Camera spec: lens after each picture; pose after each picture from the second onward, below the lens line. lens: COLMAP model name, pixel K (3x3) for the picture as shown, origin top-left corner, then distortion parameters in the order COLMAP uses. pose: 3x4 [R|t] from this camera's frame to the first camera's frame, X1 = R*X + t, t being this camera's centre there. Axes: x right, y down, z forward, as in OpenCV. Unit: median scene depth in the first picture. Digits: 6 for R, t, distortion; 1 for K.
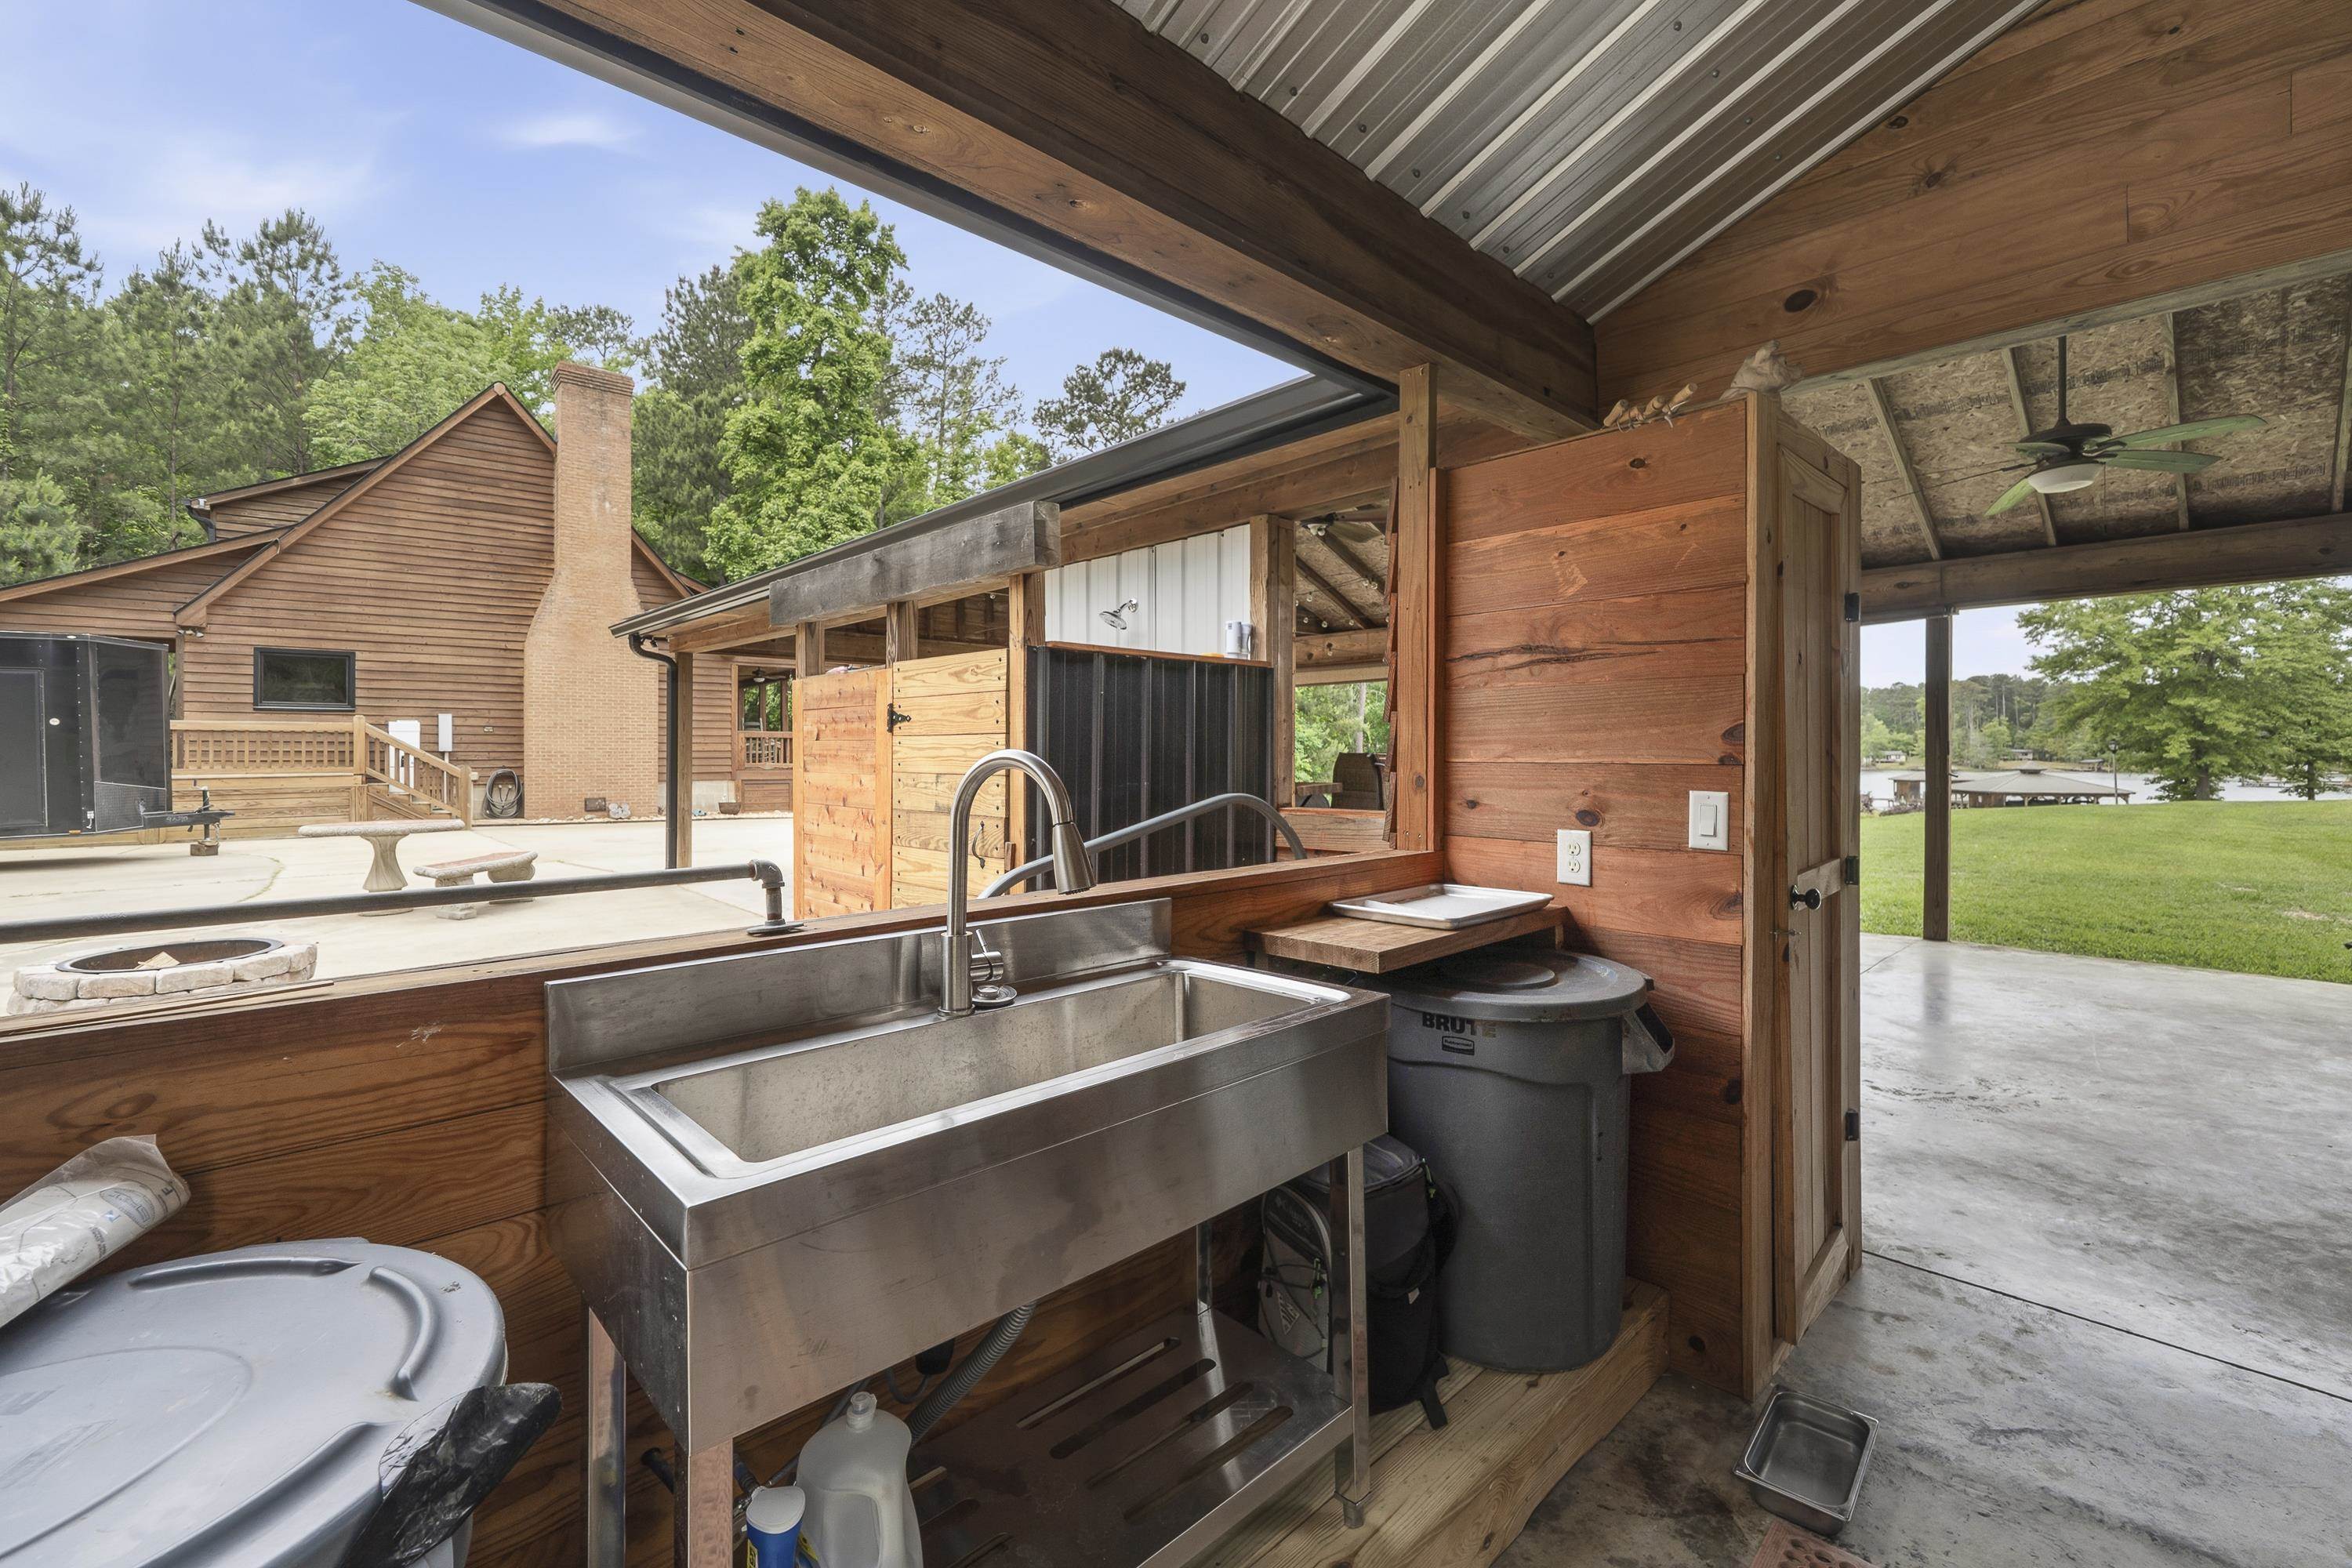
lens RADIAL K [[974.0, 0, 1214.5], [0, 974.0, 743.2], [0, 0, 1]] dist [0.003947, -0.000906]
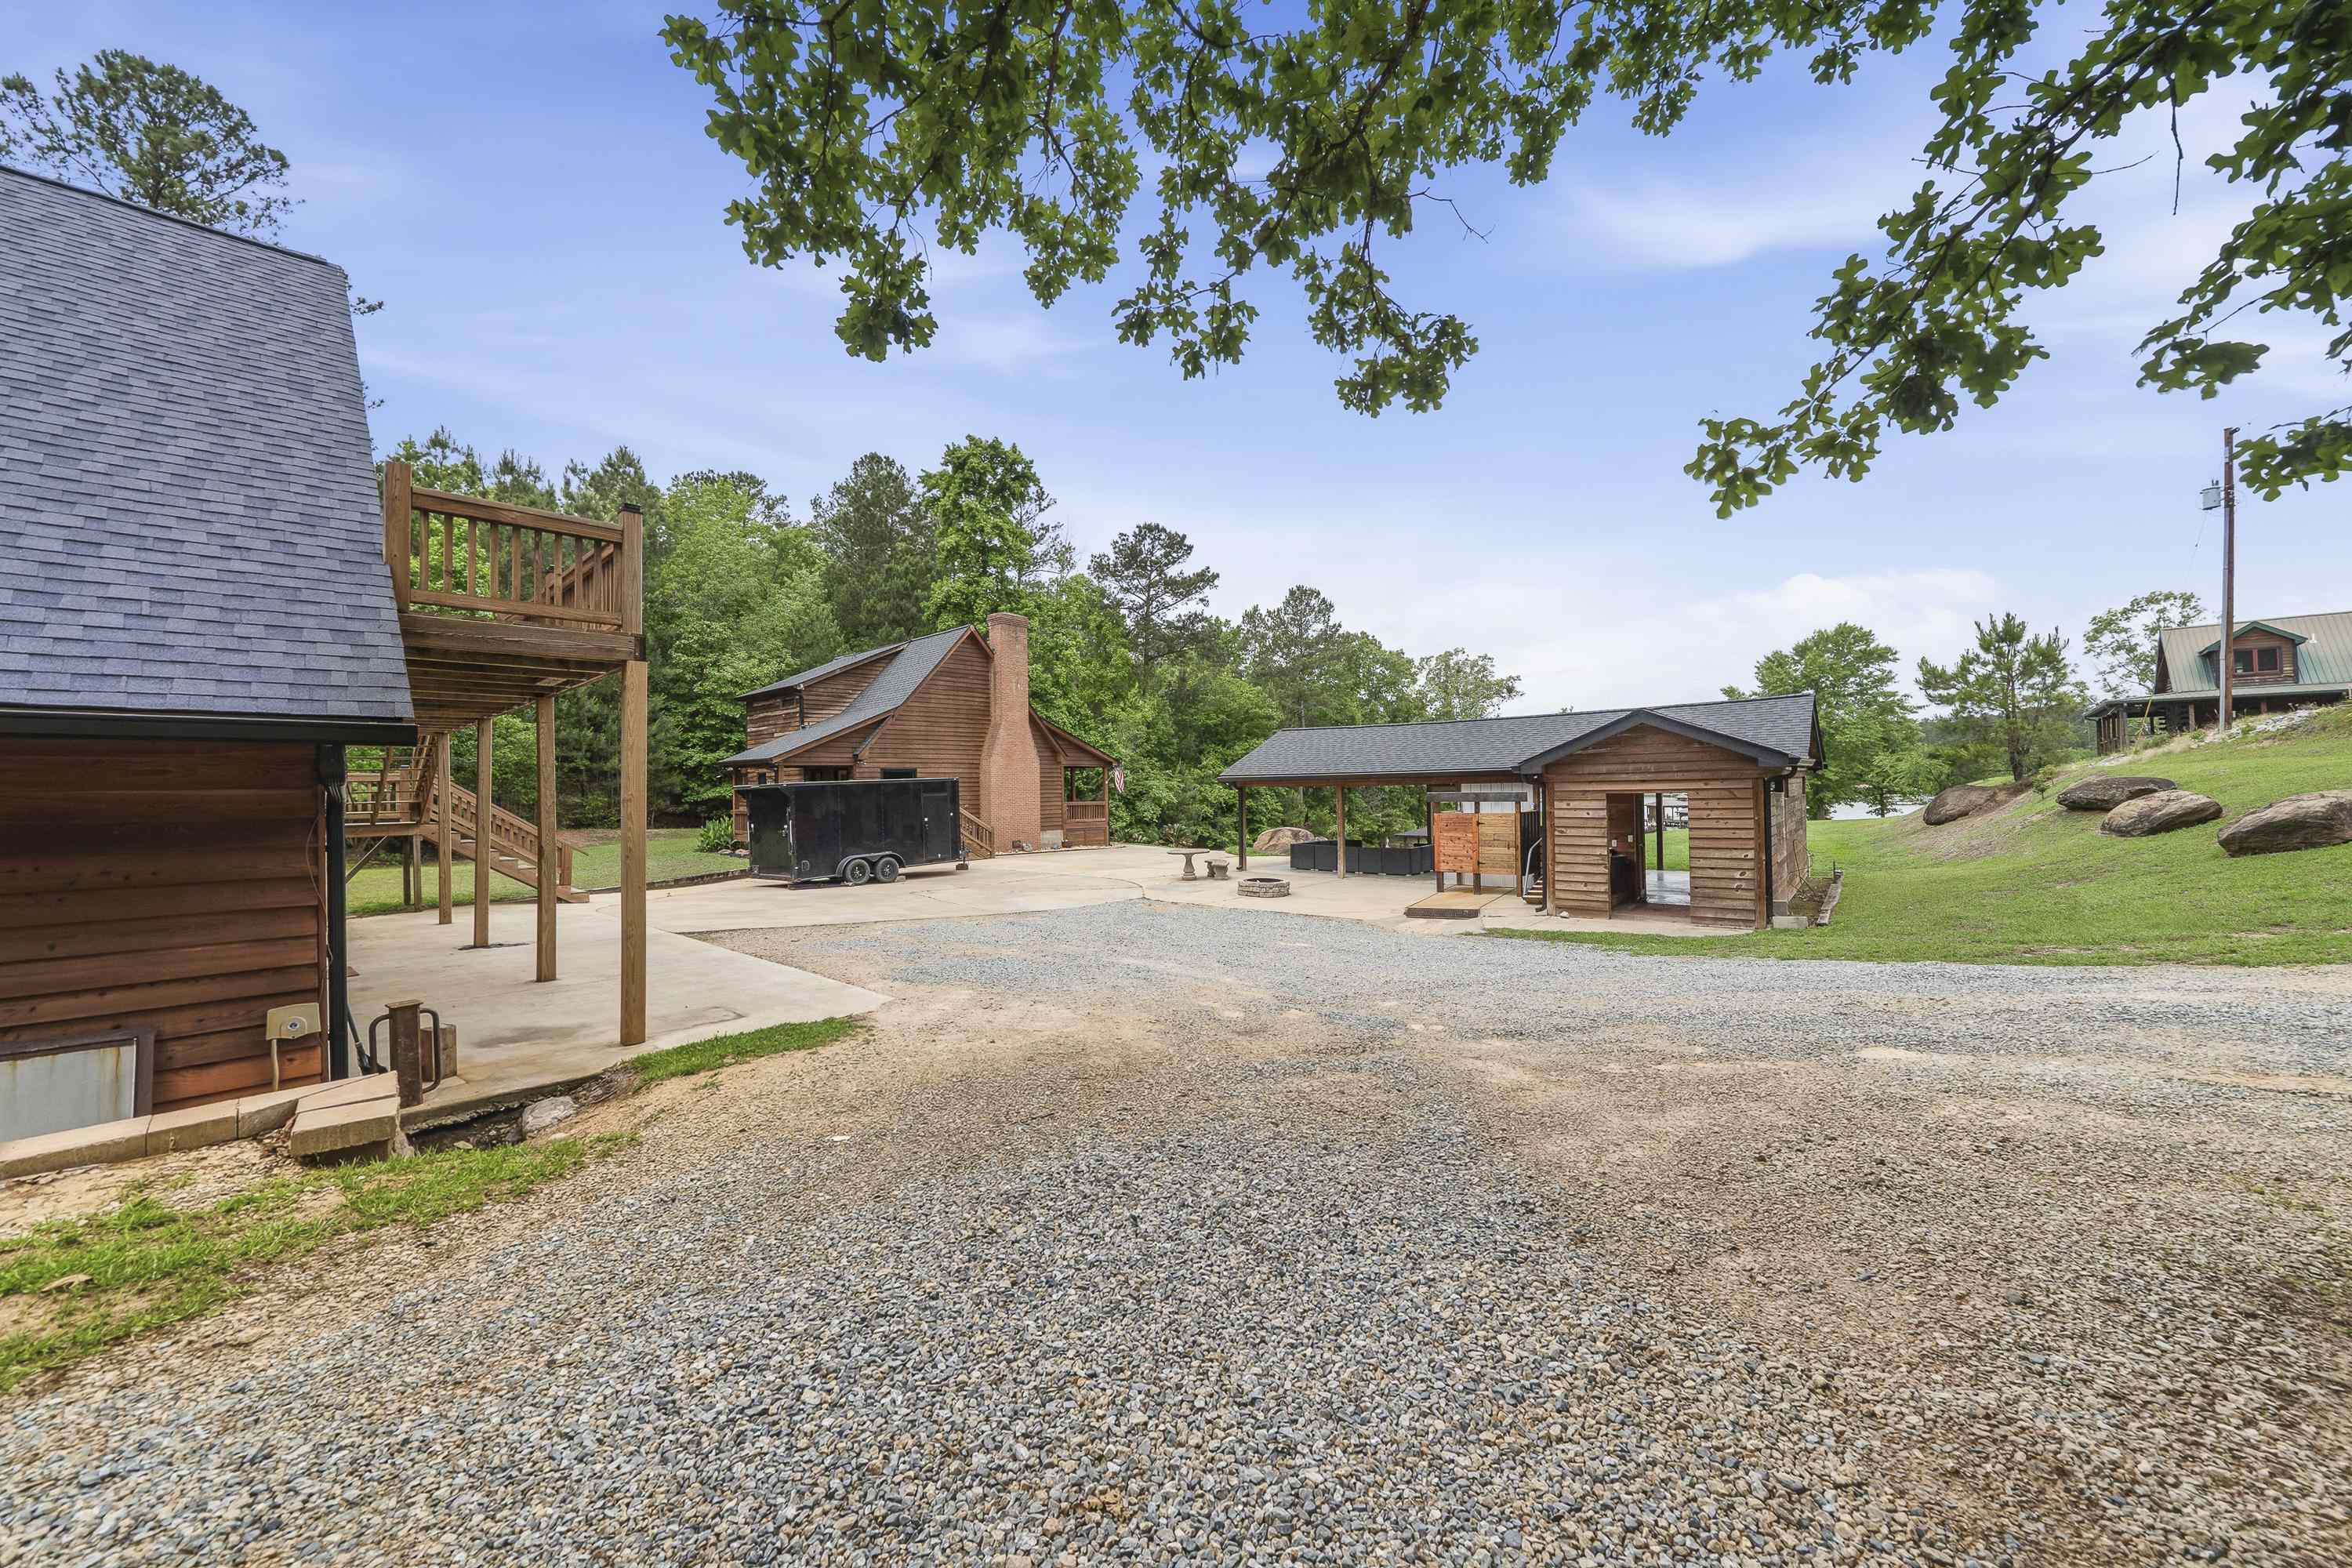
lens RADIAL K [[821.9, 0, 1218.8], [0, 821.9, 780.5], [0, 0, 1]] dist [-0.010092, 0.000865]
pose [[0.991962, -0.015243, 0.125616, -0.390091], [0.015574, 0.999877, -0.001654, -0.046283], [-0.125575, 0.003597, 0.992078, -0.562563]]
